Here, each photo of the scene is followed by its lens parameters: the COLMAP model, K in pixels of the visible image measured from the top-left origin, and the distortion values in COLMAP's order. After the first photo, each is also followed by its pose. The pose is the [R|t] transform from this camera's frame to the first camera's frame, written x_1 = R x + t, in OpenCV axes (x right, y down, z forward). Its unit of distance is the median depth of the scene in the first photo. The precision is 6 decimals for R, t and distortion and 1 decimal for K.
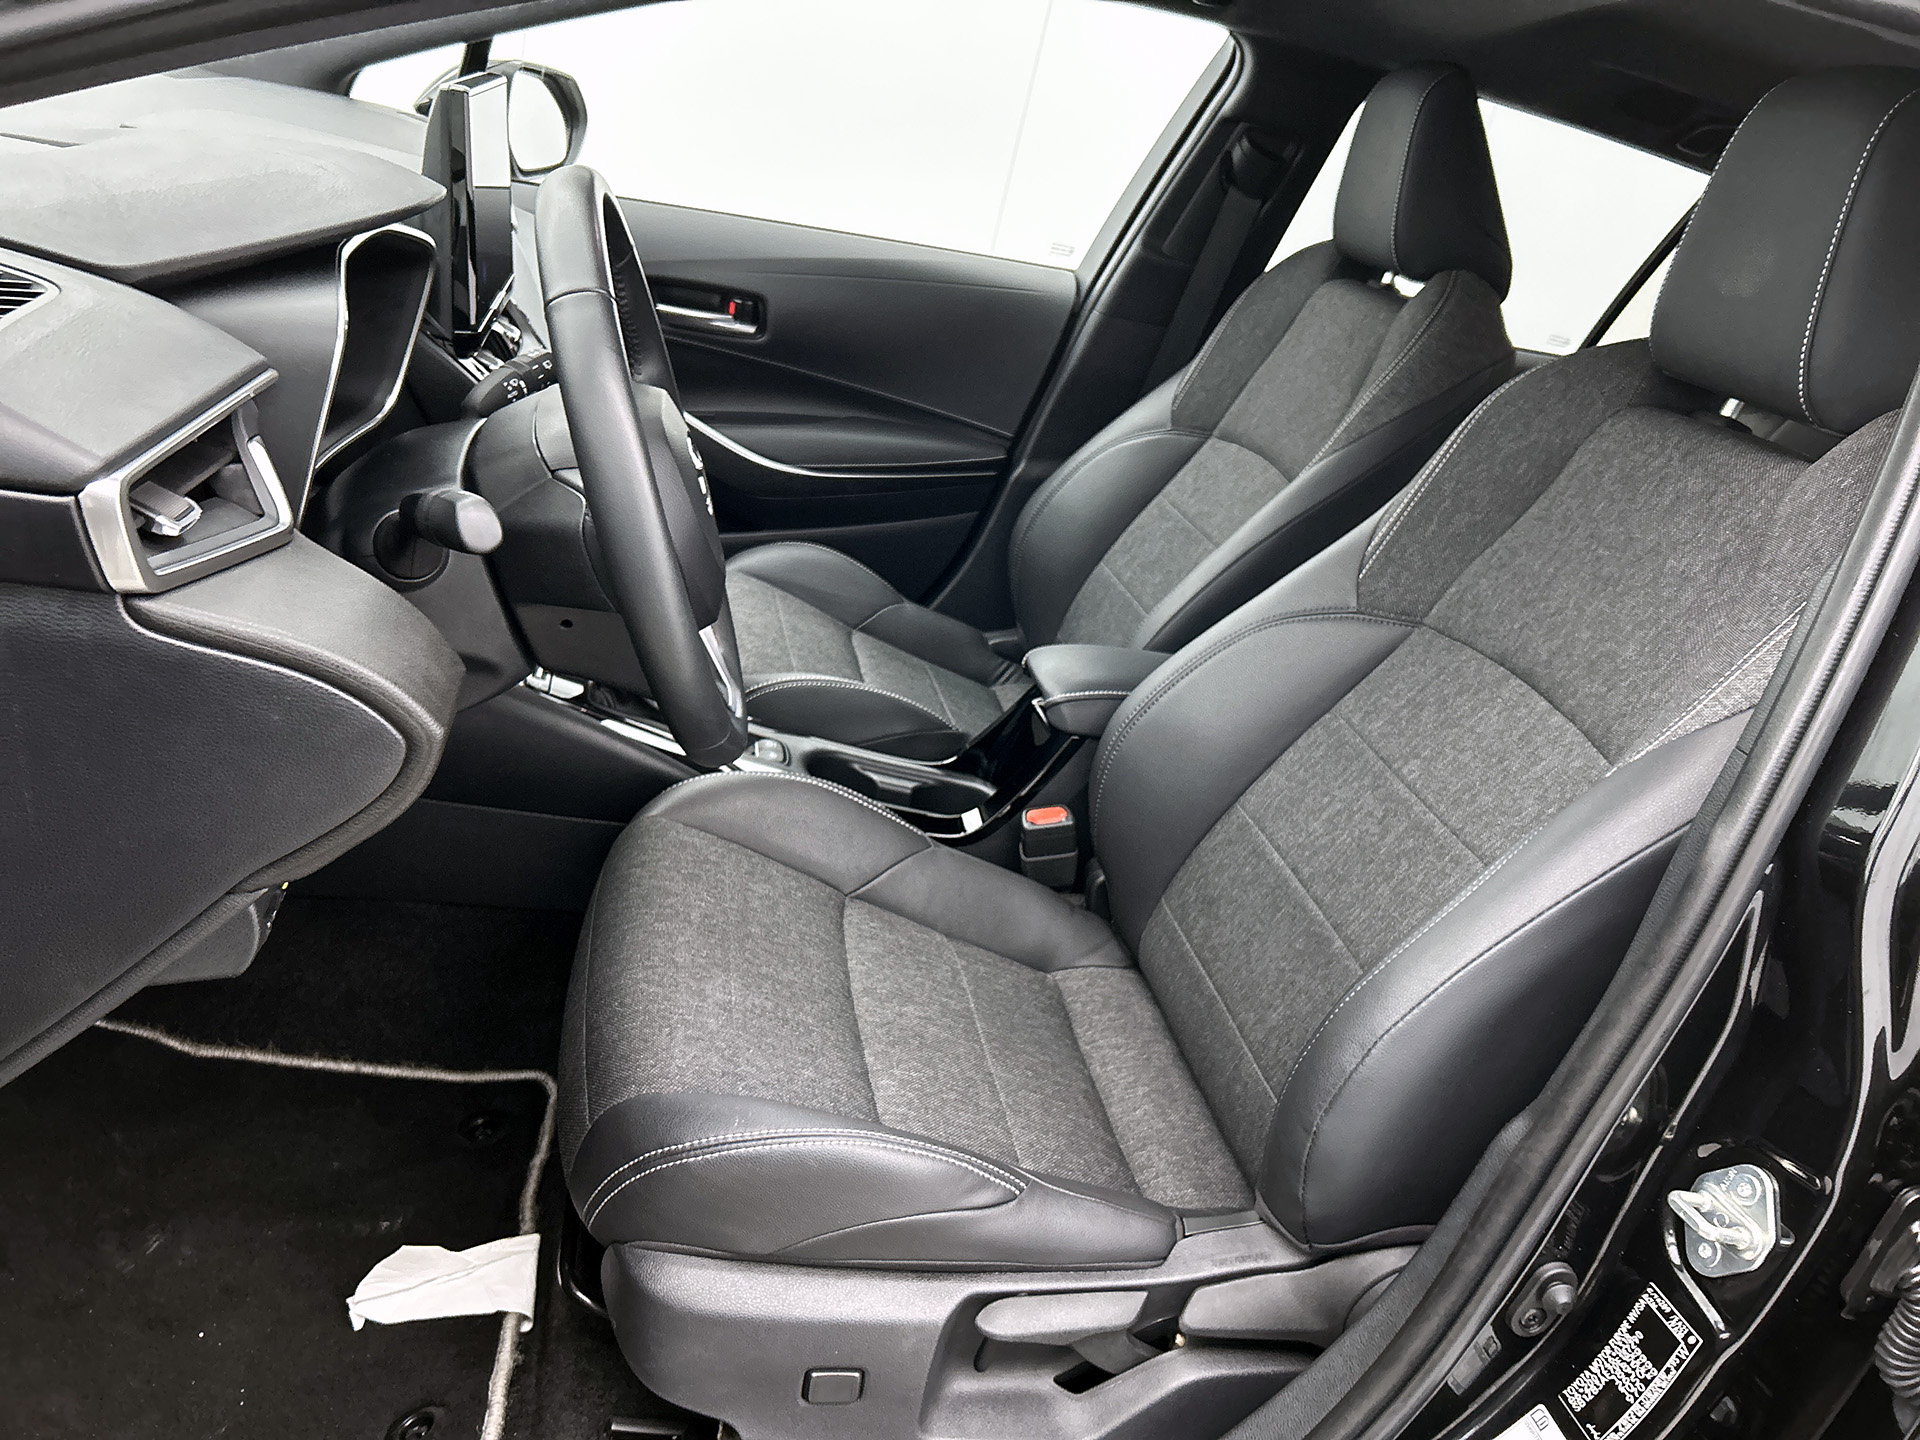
lens RADIAL K [[1414.9, 0, 960.0], [0, 1414.9, 720.0], [0, 0, 1]] dist [-0.002808, 0.054289]
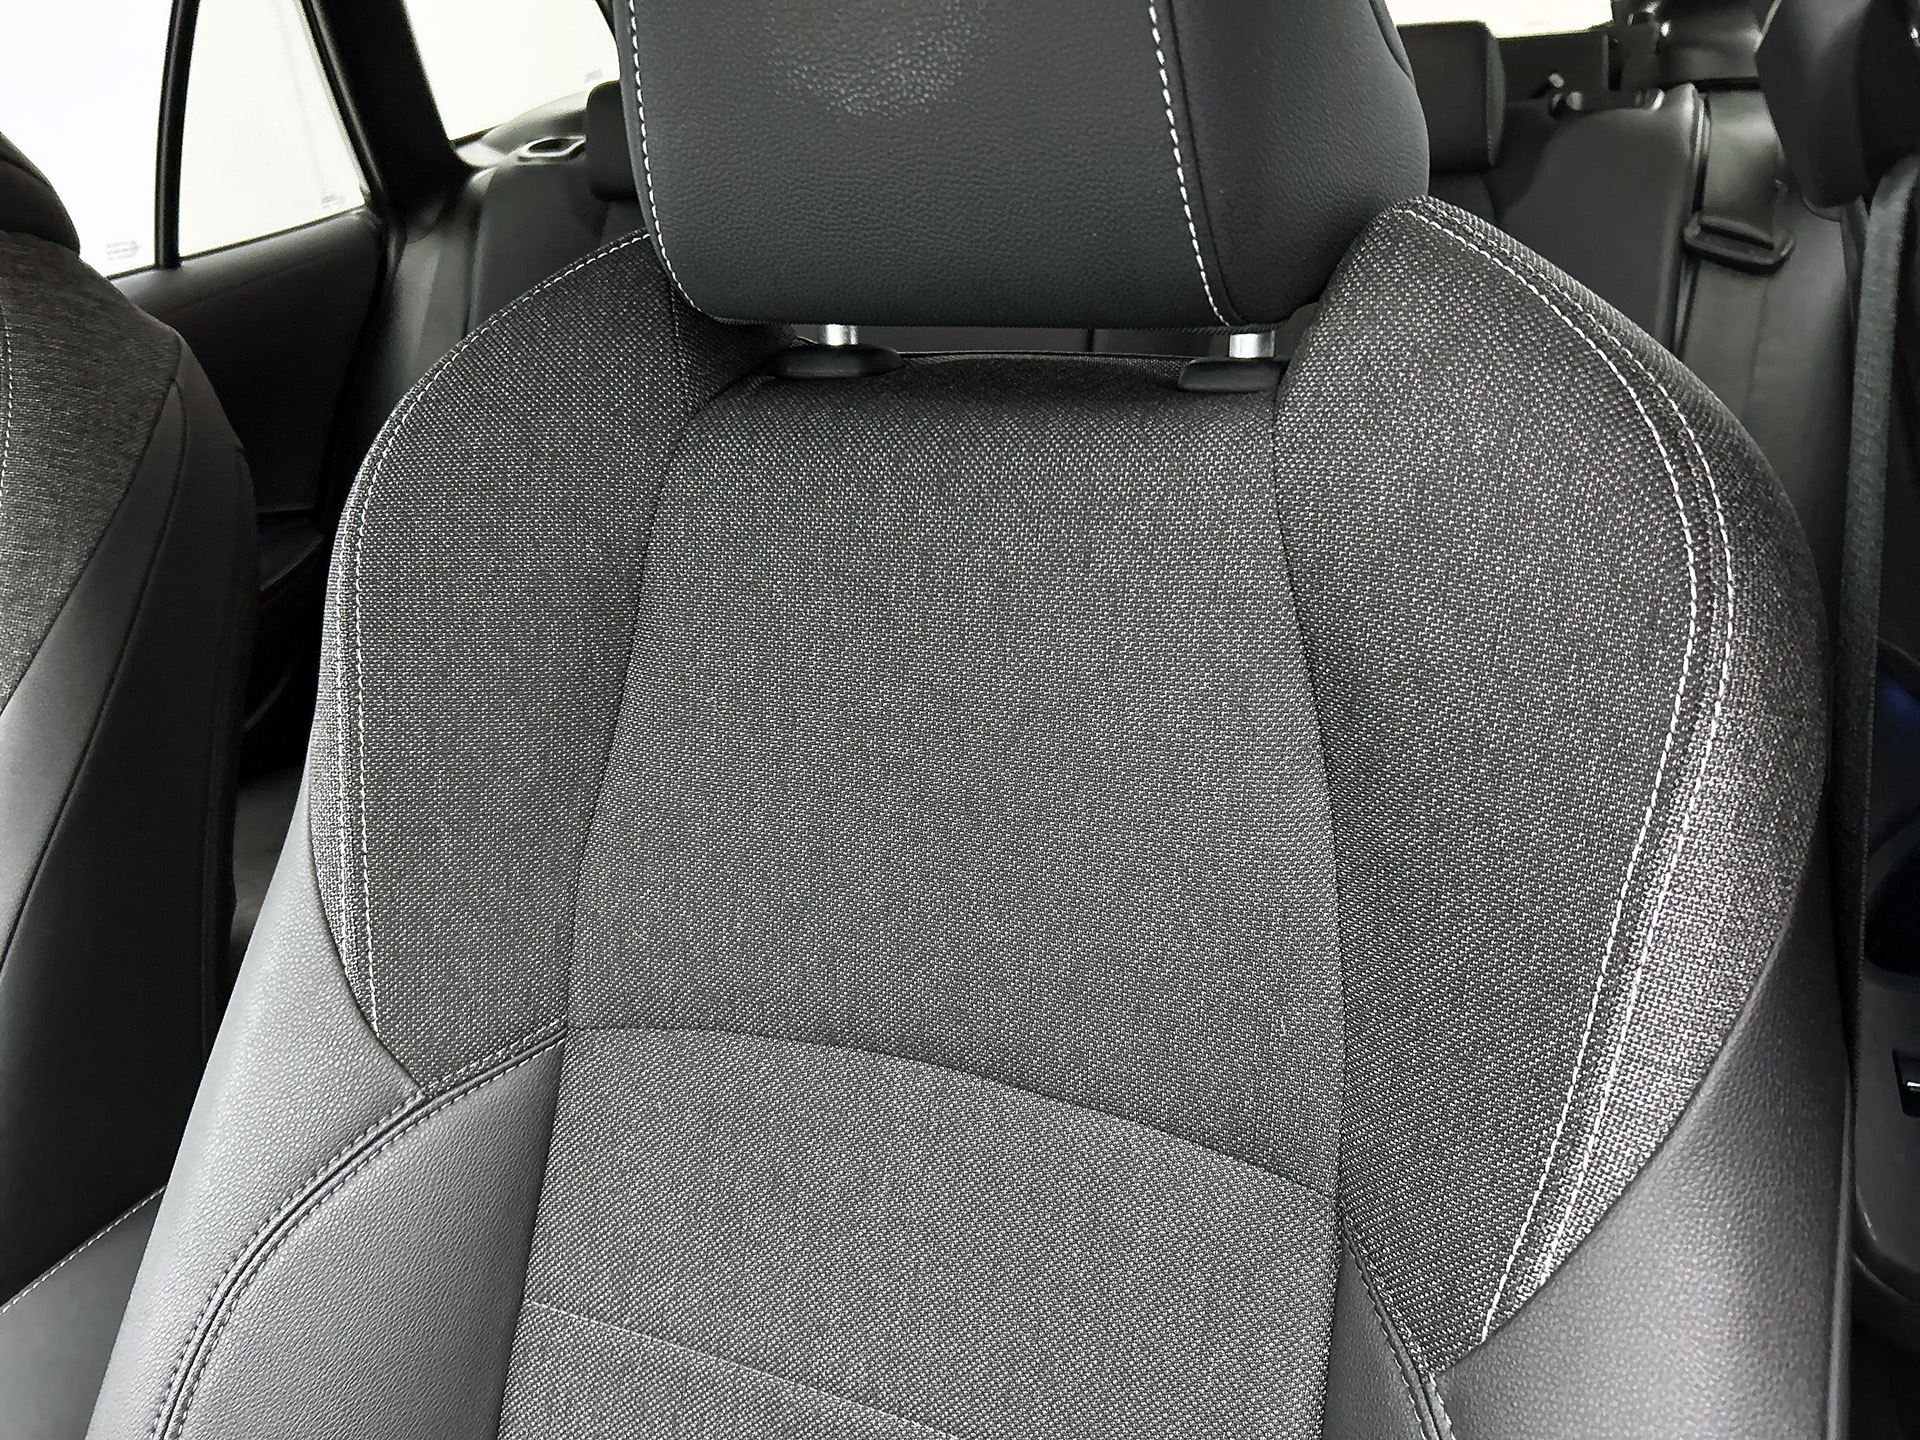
lens RADIAL K [[1414.9, 0, 960.0], [0, 1414.9, 720.0], [0, 0, 1]] dist [-0.002808, 0.054289]
pose [[0.514595, -0.582127, 0.629540, 0.176937], [0.506436, 0.798813, 0.324683, -0.238001], [-0.691892, 0.151741, 0.705876, 0.623925]]
